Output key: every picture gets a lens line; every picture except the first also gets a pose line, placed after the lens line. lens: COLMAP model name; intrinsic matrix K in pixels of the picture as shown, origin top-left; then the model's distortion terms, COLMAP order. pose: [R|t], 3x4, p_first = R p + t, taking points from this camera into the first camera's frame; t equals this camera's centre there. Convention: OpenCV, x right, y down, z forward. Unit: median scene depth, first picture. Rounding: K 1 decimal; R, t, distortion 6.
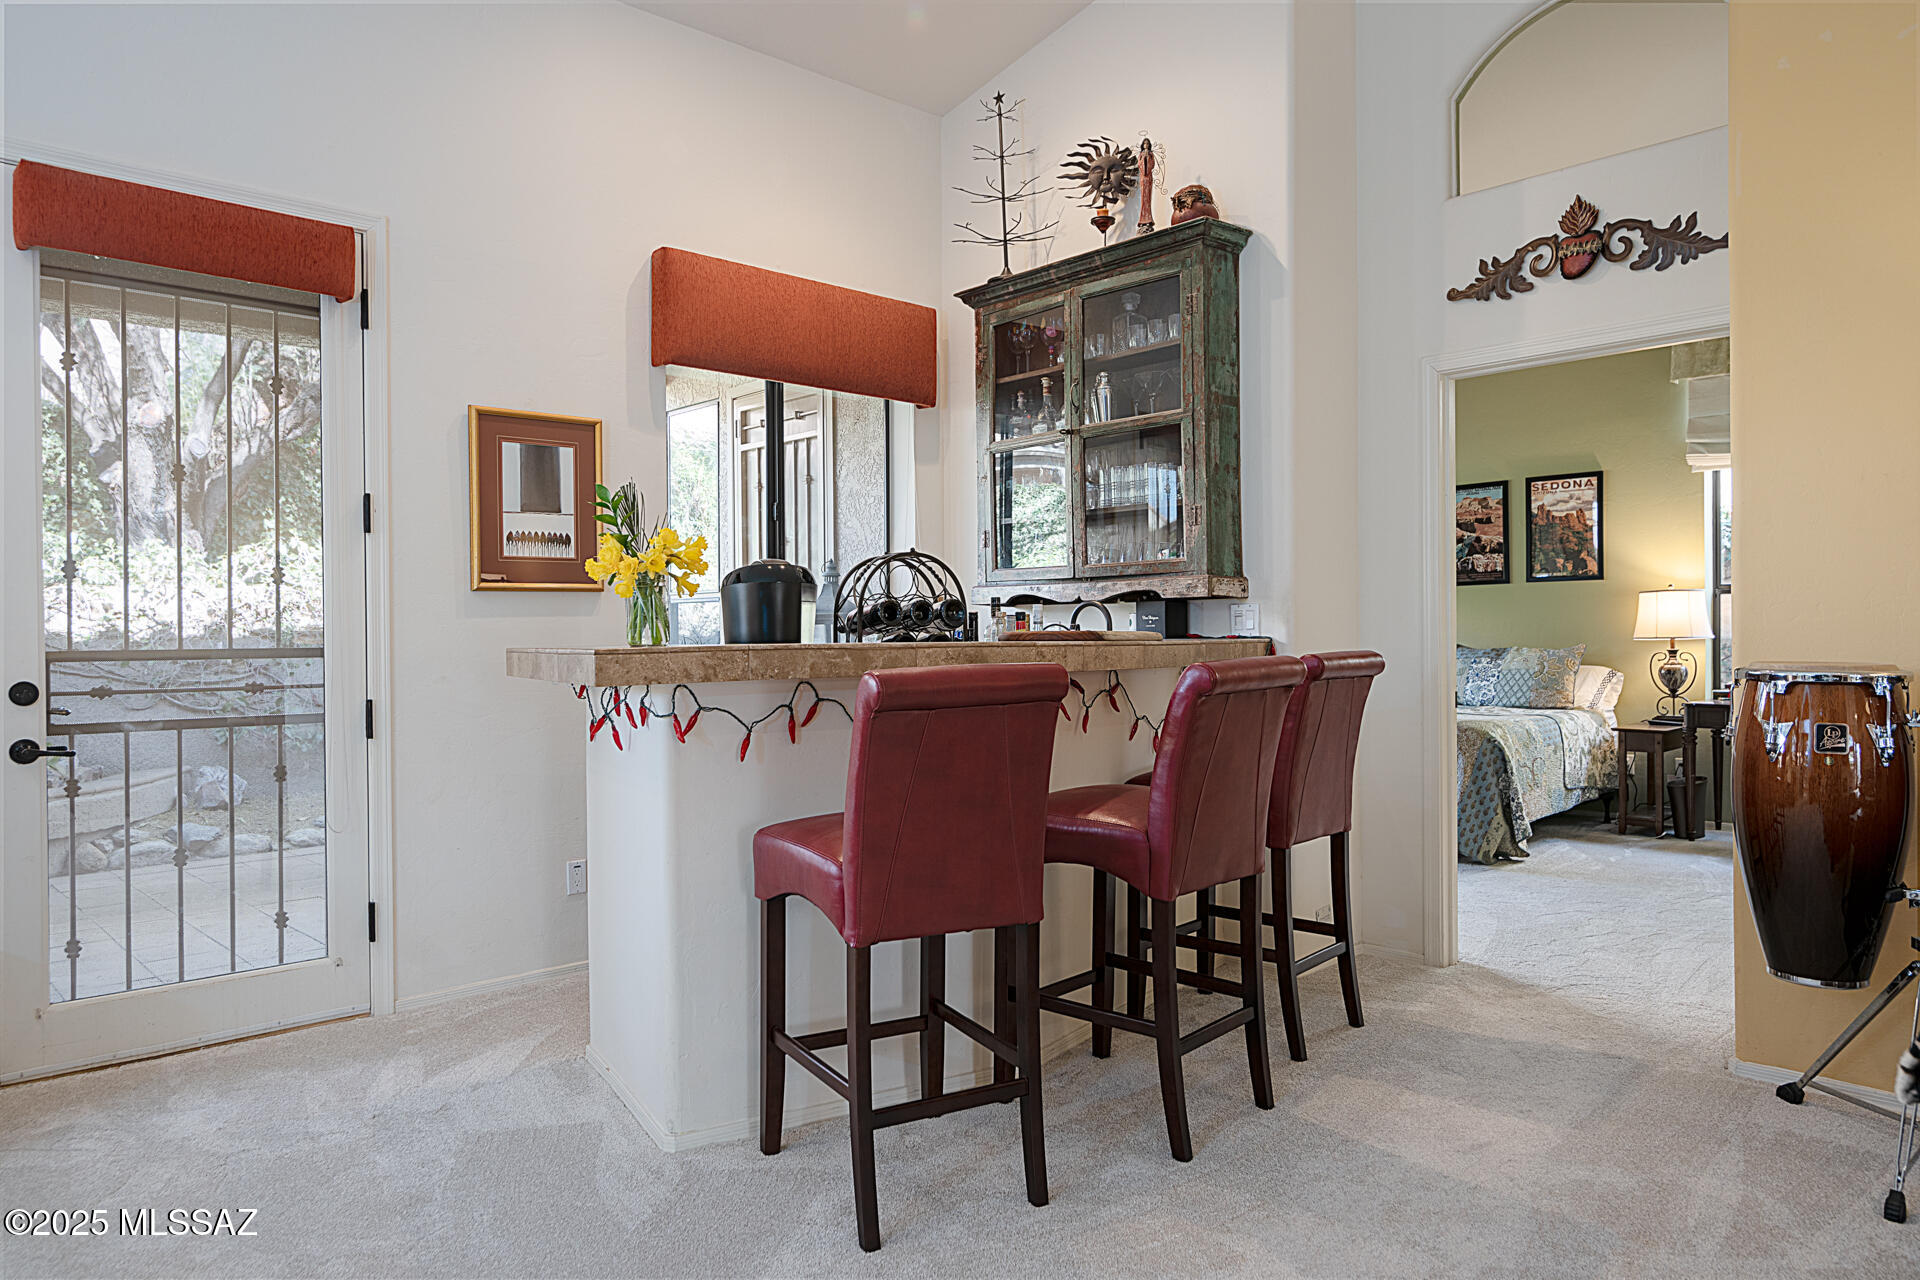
lens RADIAL K [[1257.4, 0, 965.5], [0, 1257.4, 639.6], [0, 0, 1]] dist [-0.003038, 0.005190]
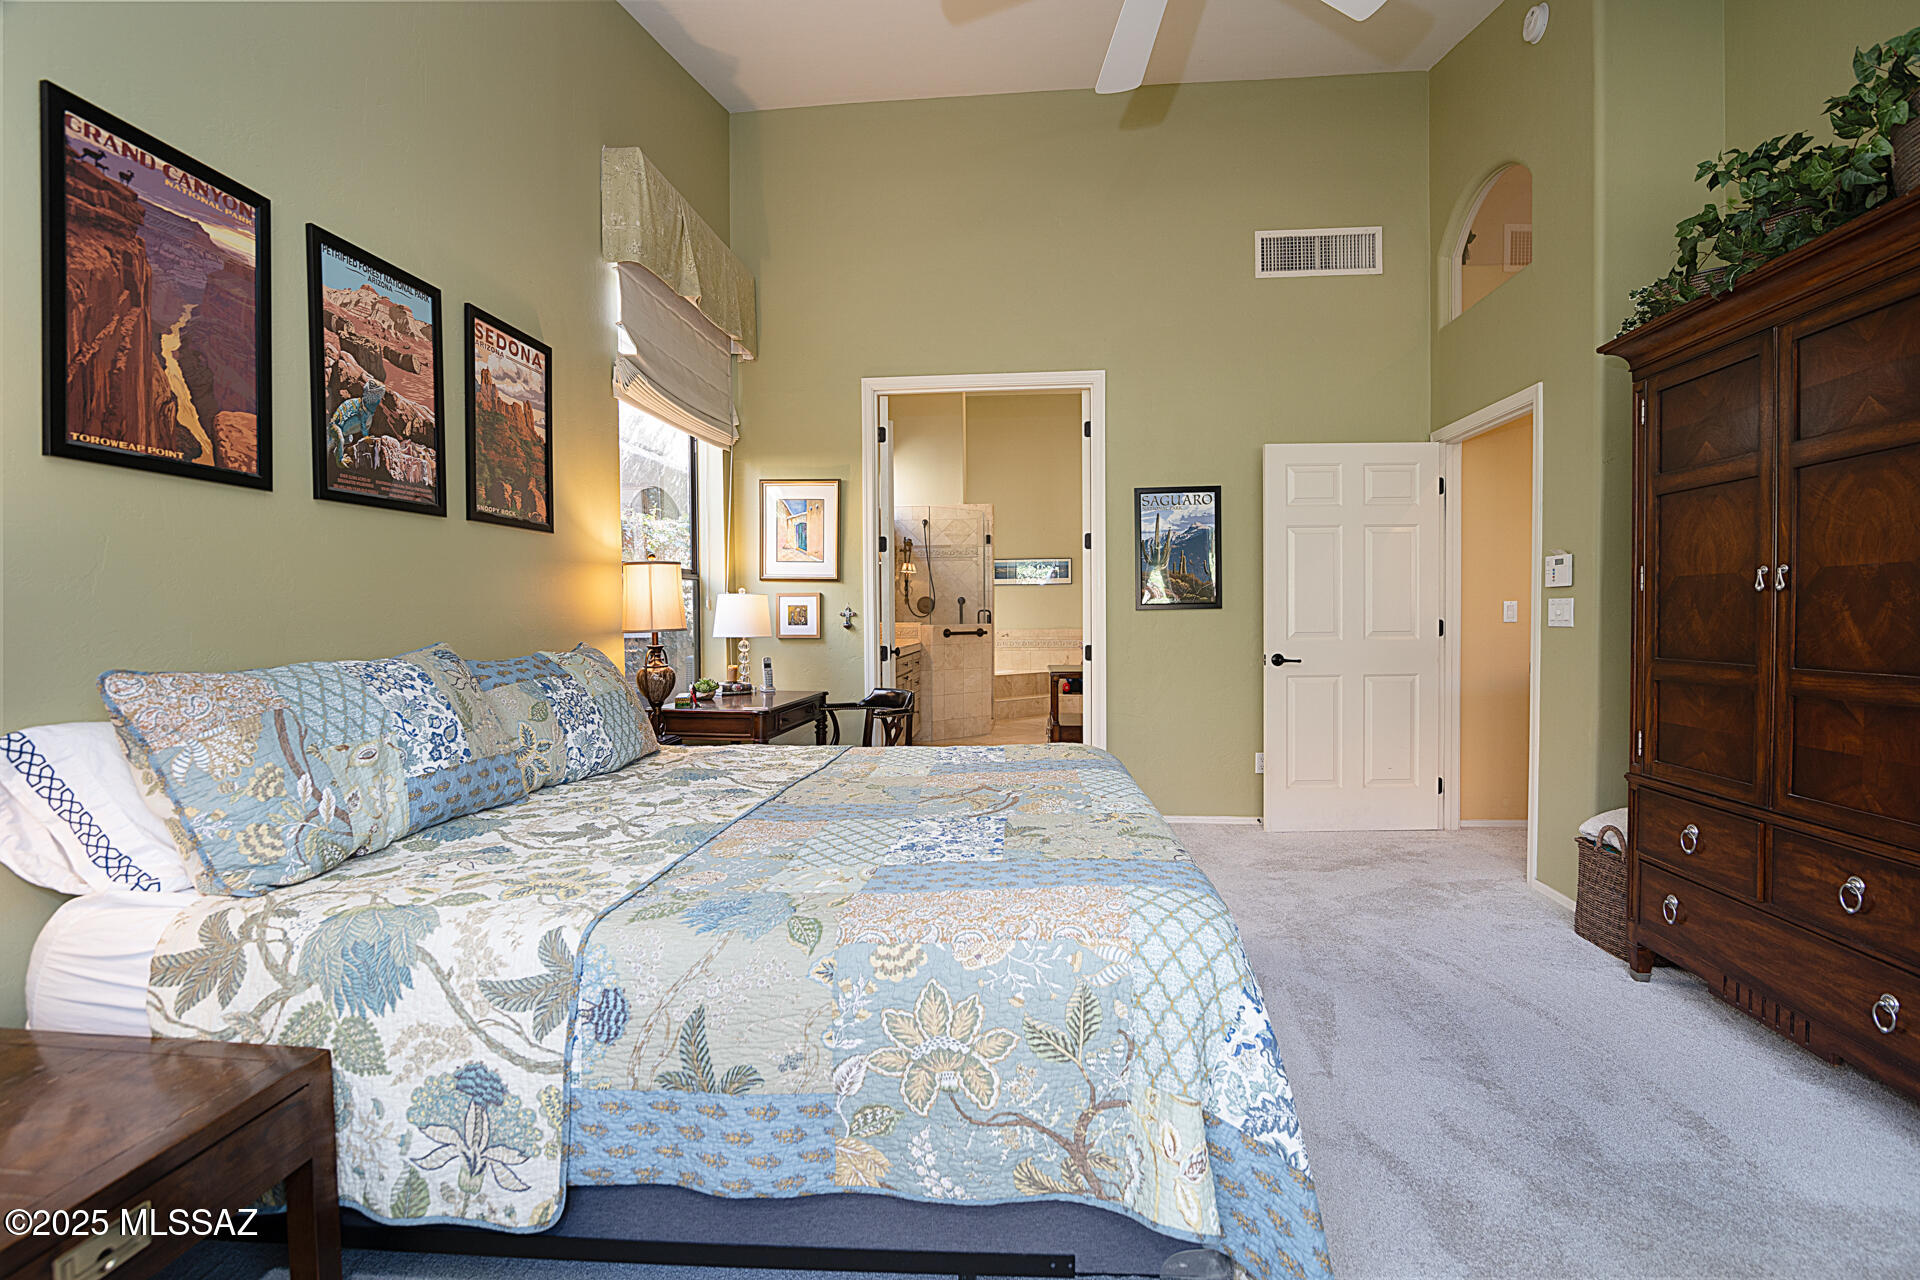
lens RADIAL K [[885.1, 0, 971.5], [0, 885.1, 635.6], [0, 0, 1]] dist [-0.017818, 0.000686]
pose [[-0.669338, -0.005534, 0.742937, 0.109763], [0.014902, 0.999671, 0.020871, -0.008732], [-0.742809, 0.025041, -0.669035, 1.828545]]
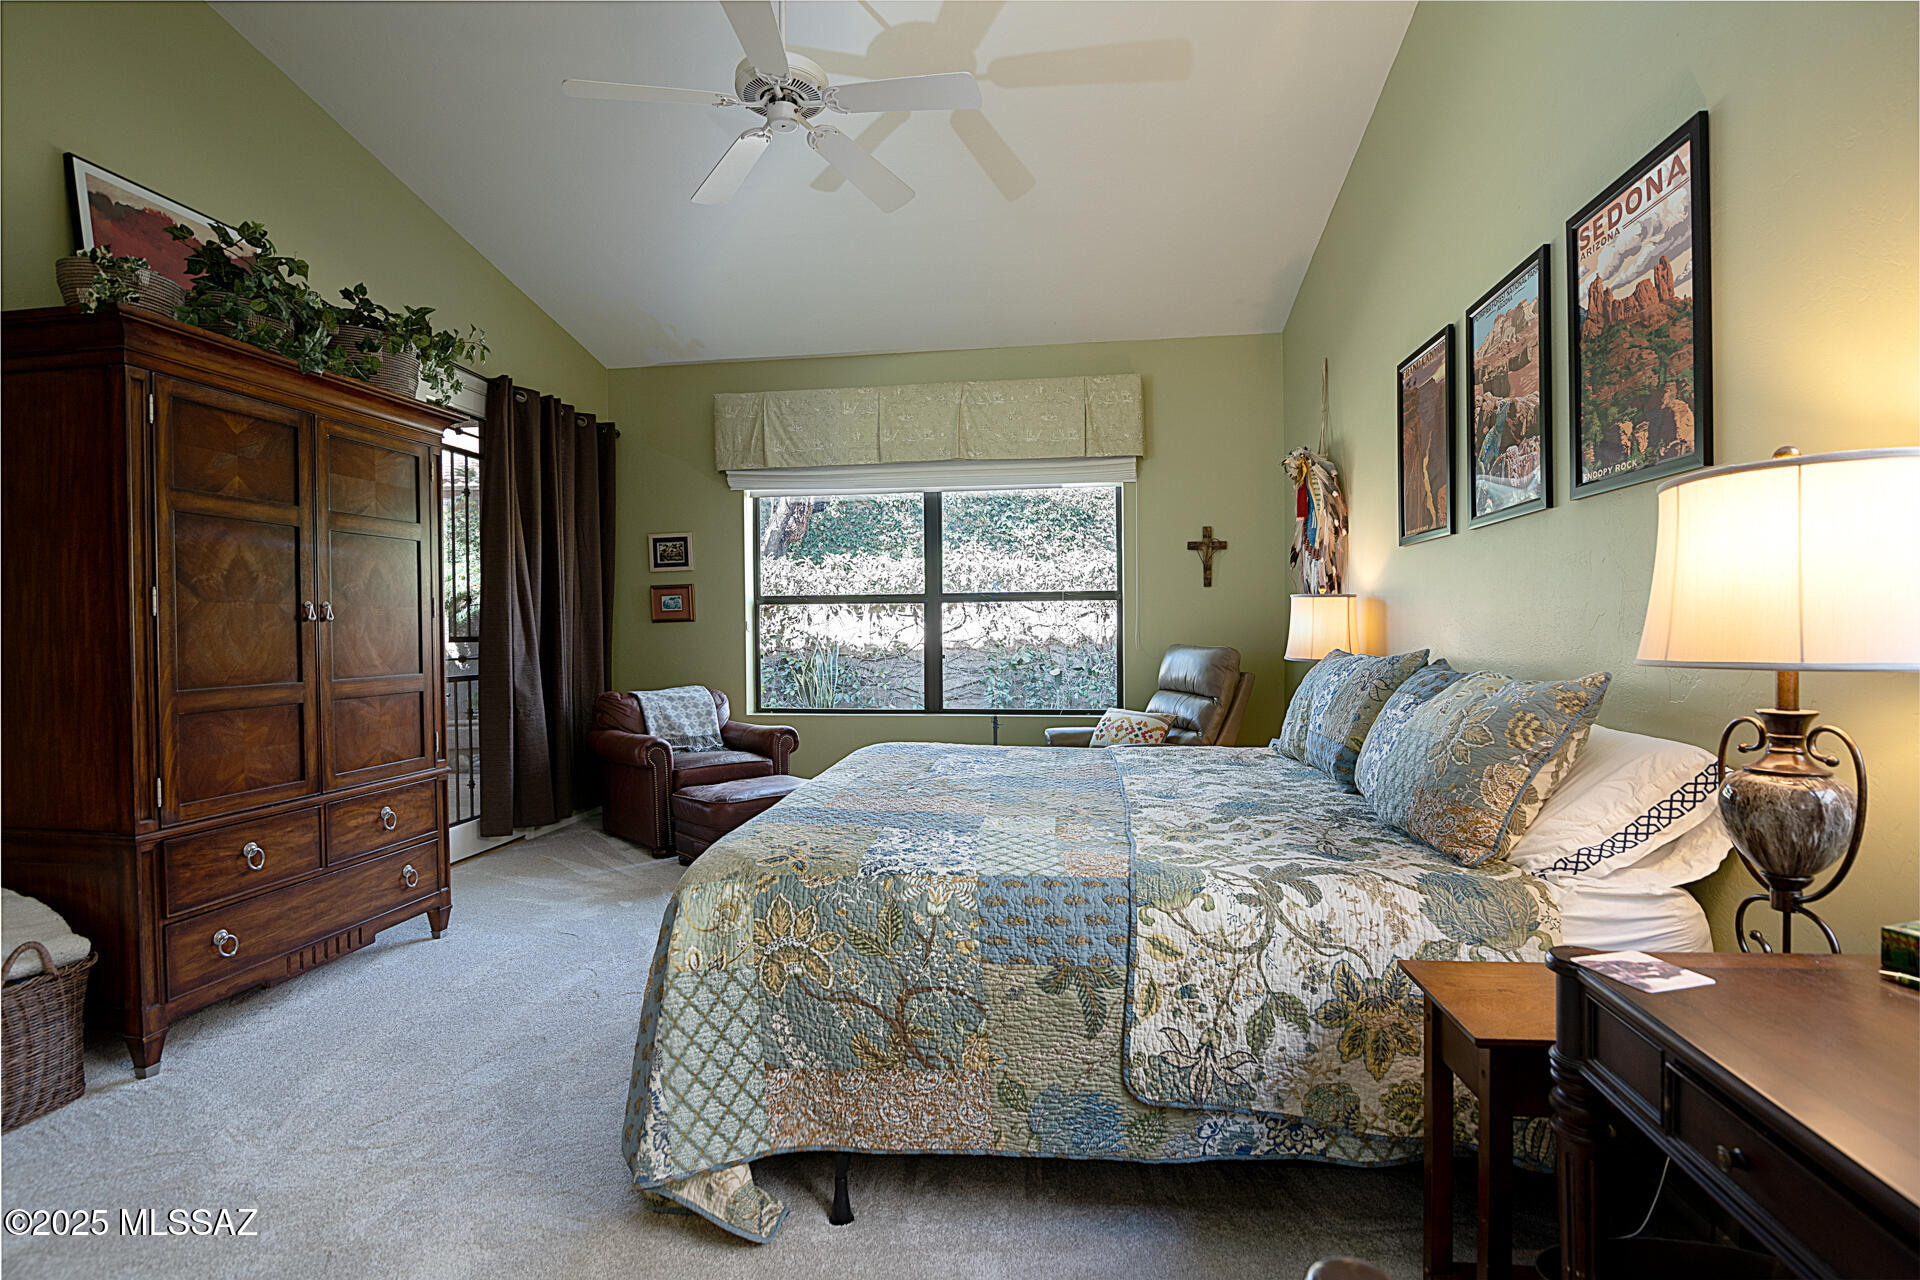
lens RADIAL K [[885.1, 0, 959.7], [0, 885.1, 640.1], [0, 0, 1]] dist [-0.017818, 0.000686]
pose [[0.627039, 0.013116, -0.778878, 0.904517], [0.000154, 0.999856, 0.016962, -0.013878], [0.778988, -0.010756, 0.626947, 1.168490]]
